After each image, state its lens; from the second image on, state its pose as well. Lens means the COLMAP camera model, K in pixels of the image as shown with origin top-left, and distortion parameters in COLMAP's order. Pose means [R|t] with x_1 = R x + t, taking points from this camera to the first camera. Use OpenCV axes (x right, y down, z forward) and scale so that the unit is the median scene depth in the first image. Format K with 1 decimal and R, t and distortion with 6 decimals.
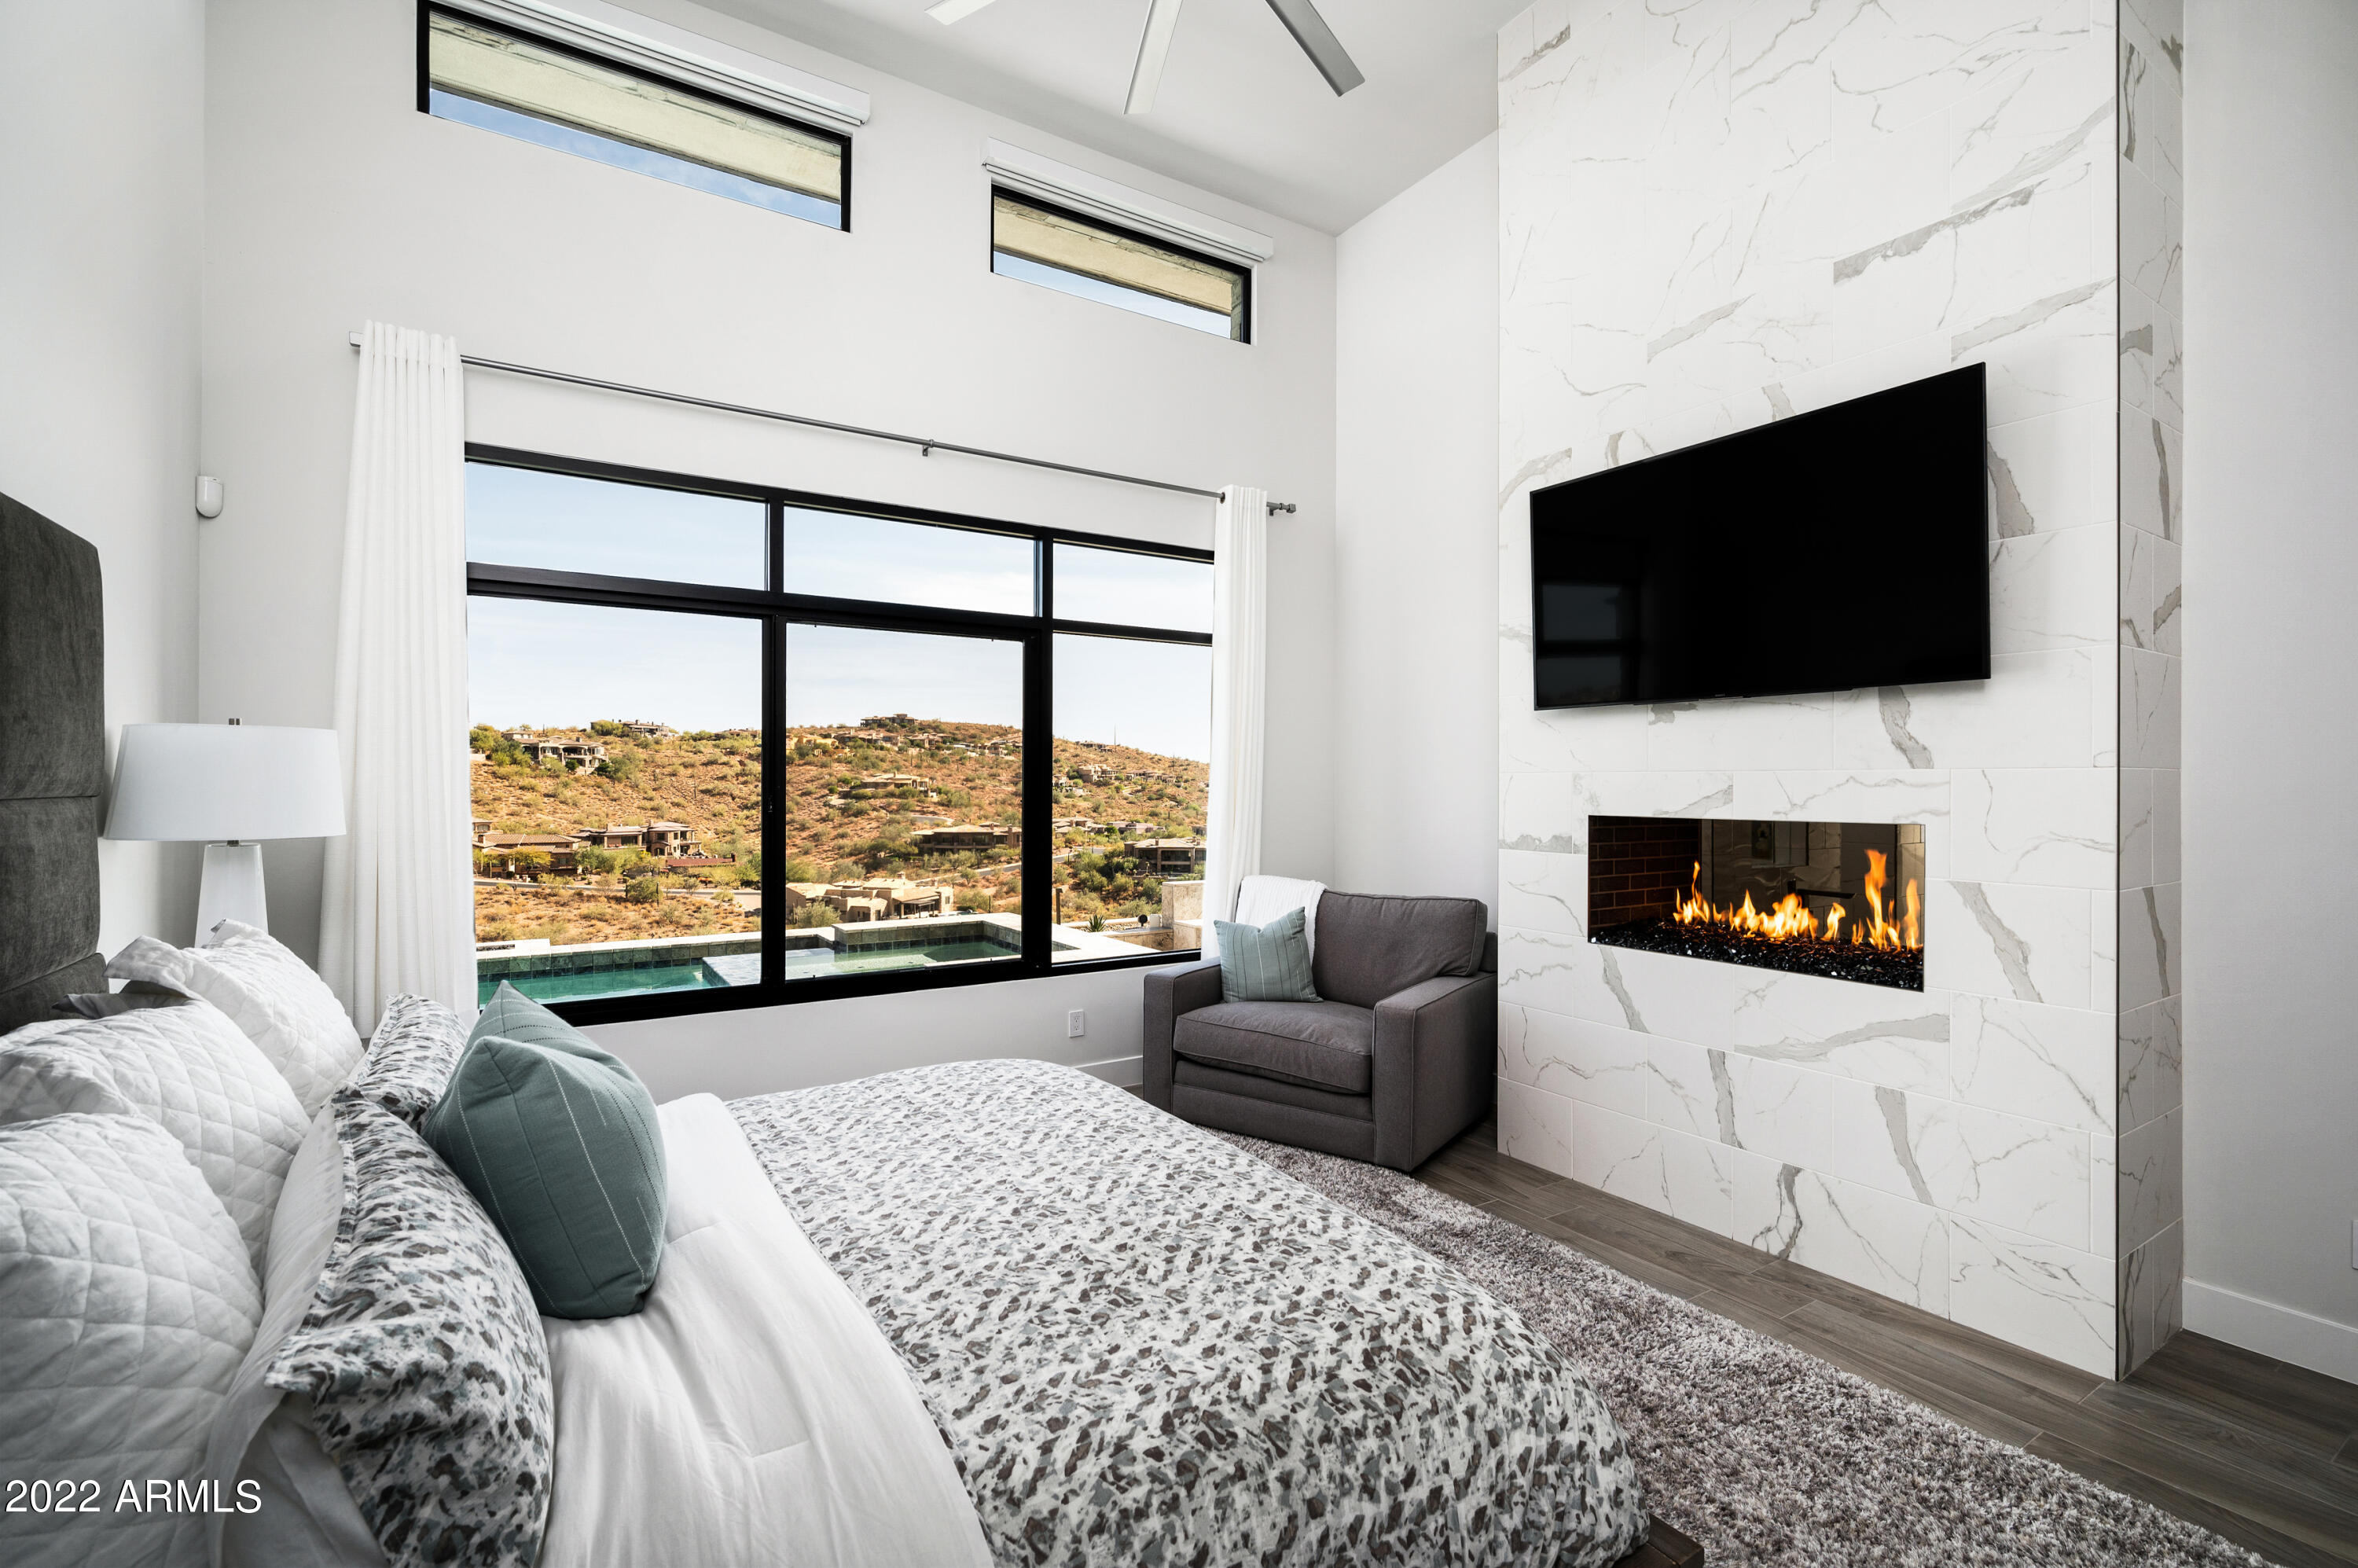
lens RADIAL K [[1054.2, 0, 1179.0], [0, 1054.2, 784.0], [0, 0, 1]] dist [0.000918, 0.000075]
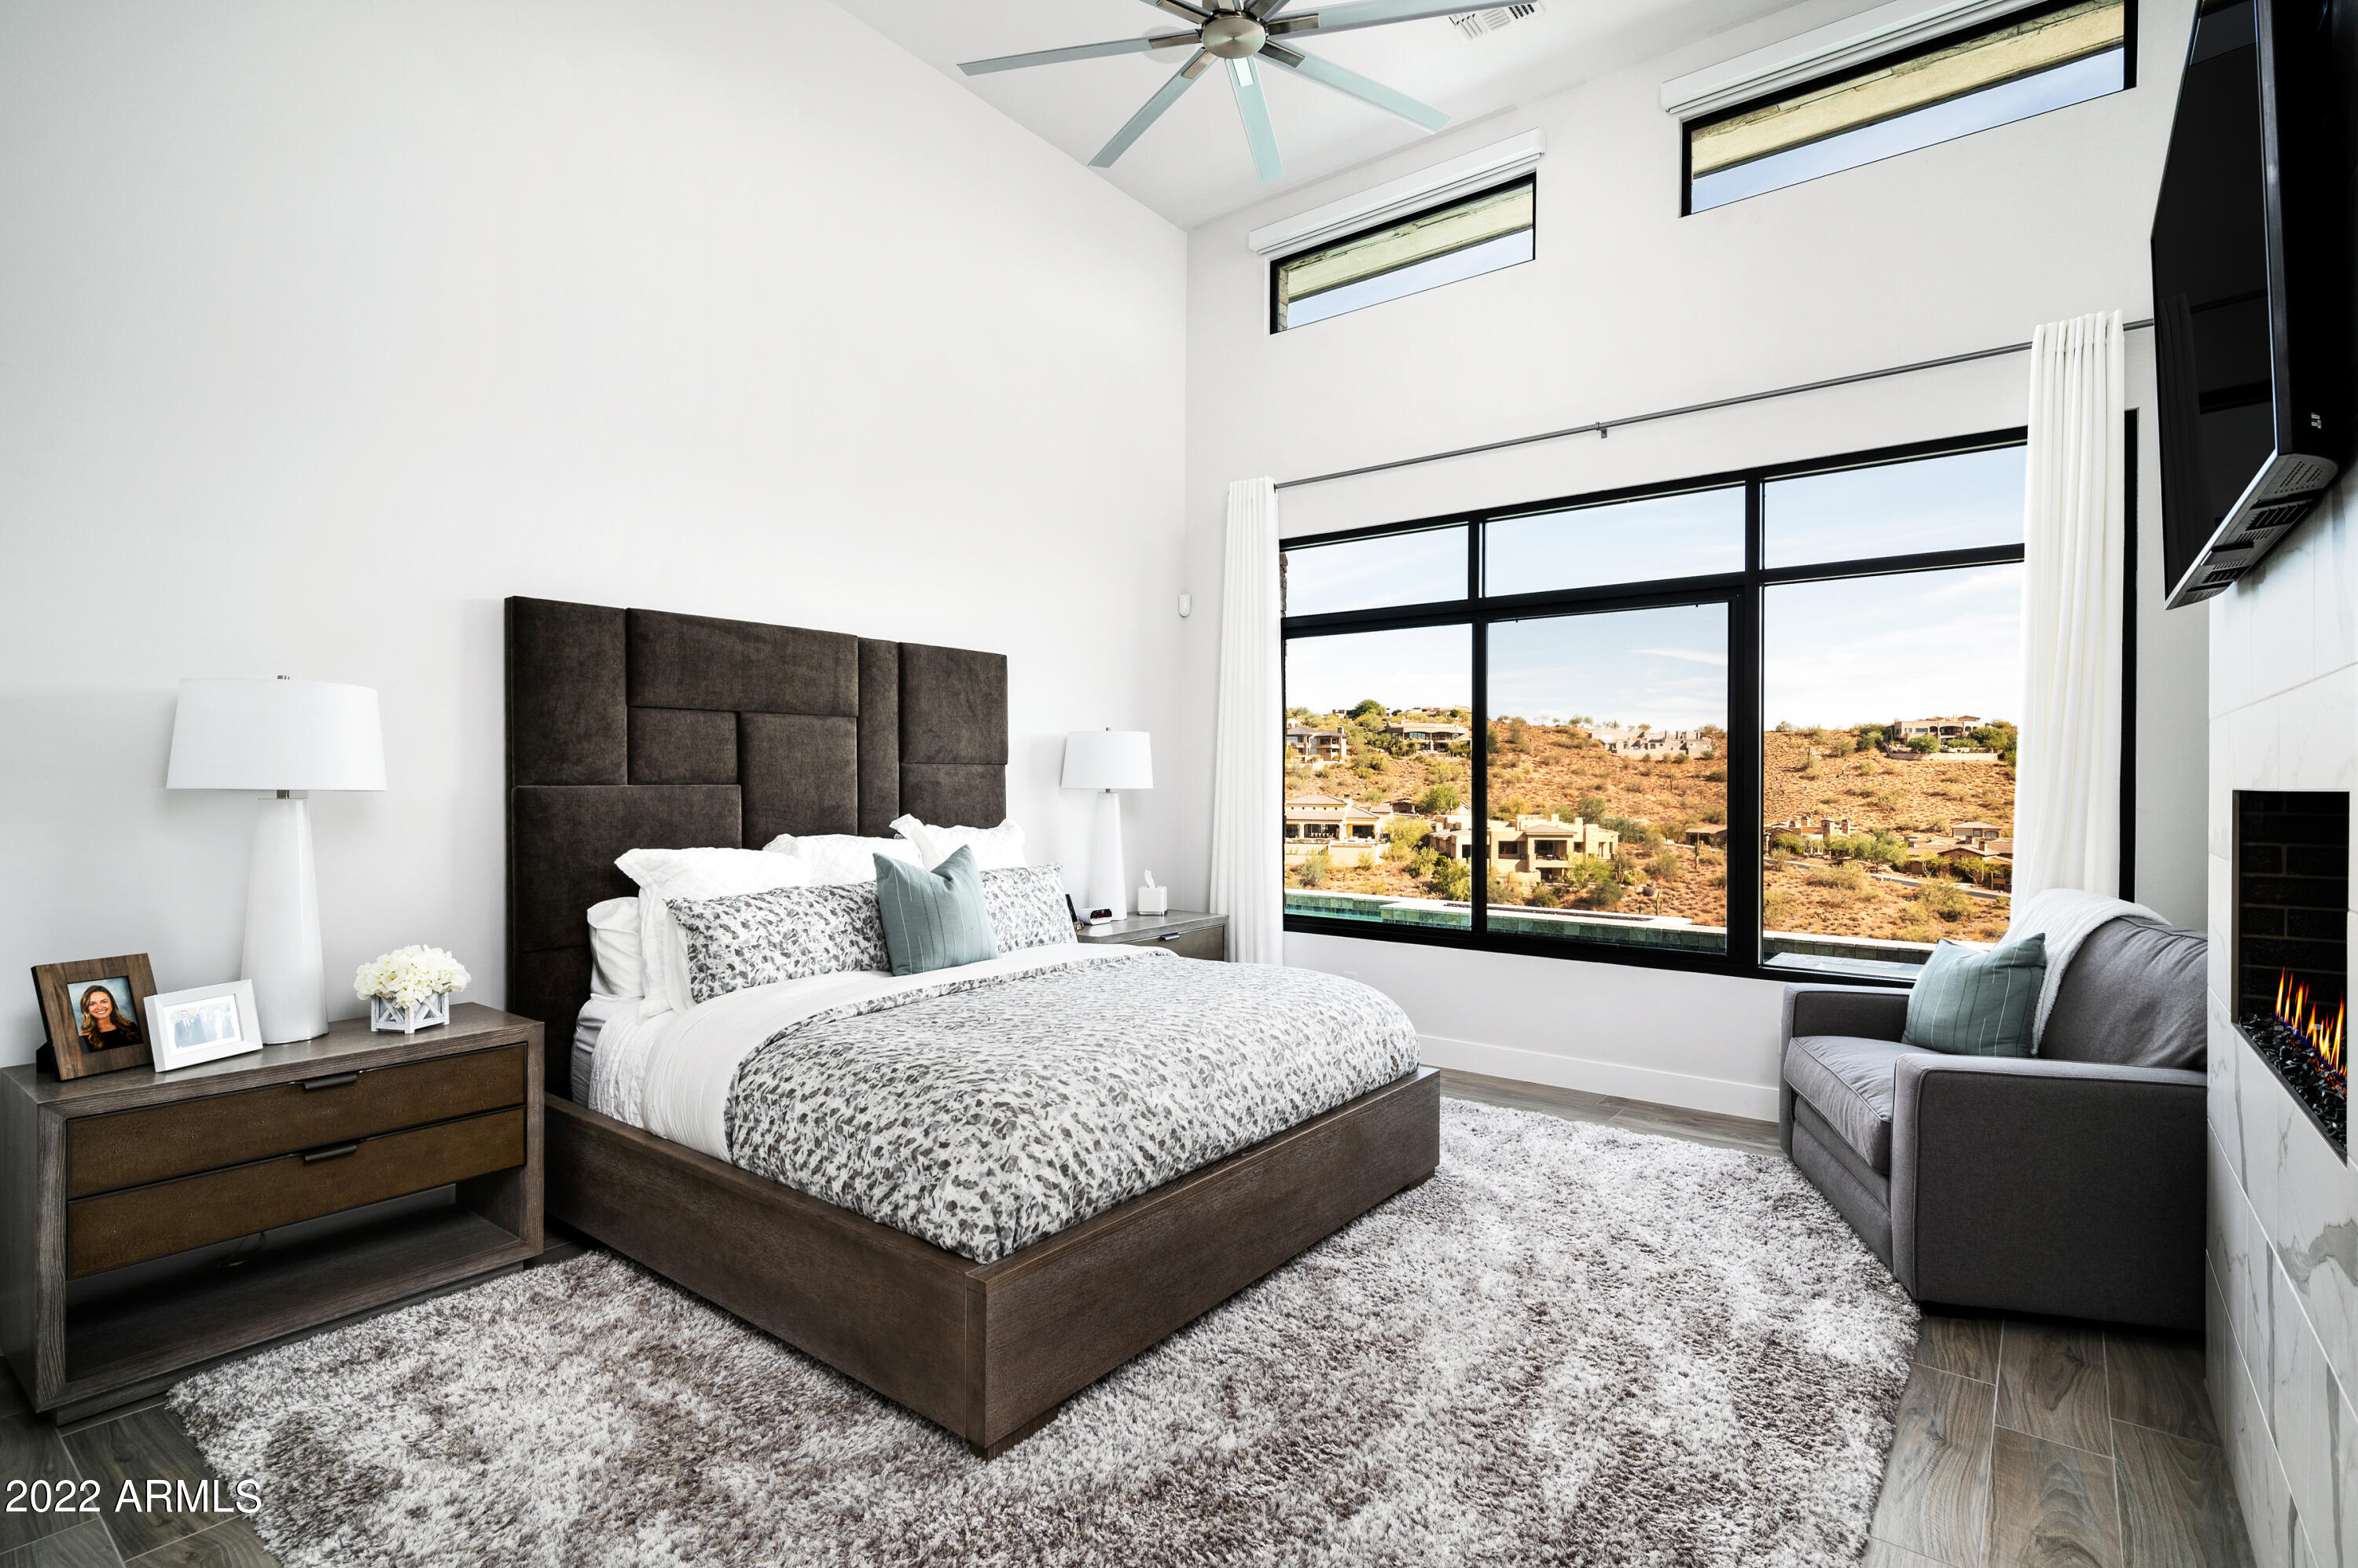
lens RADIAL K [[1116.9, 0, 1179.0], [0, 1116.9, 784.0], [0, 0, 1]] dist [-0.000791, -0.000010]
pose [[0.345643, 0.000844, -0.938366, 0.649164], [-0.003298, 0.999995, -0.000315, 0.025195], [0.938360, 0.003203, 0.345644, 0.252392]]
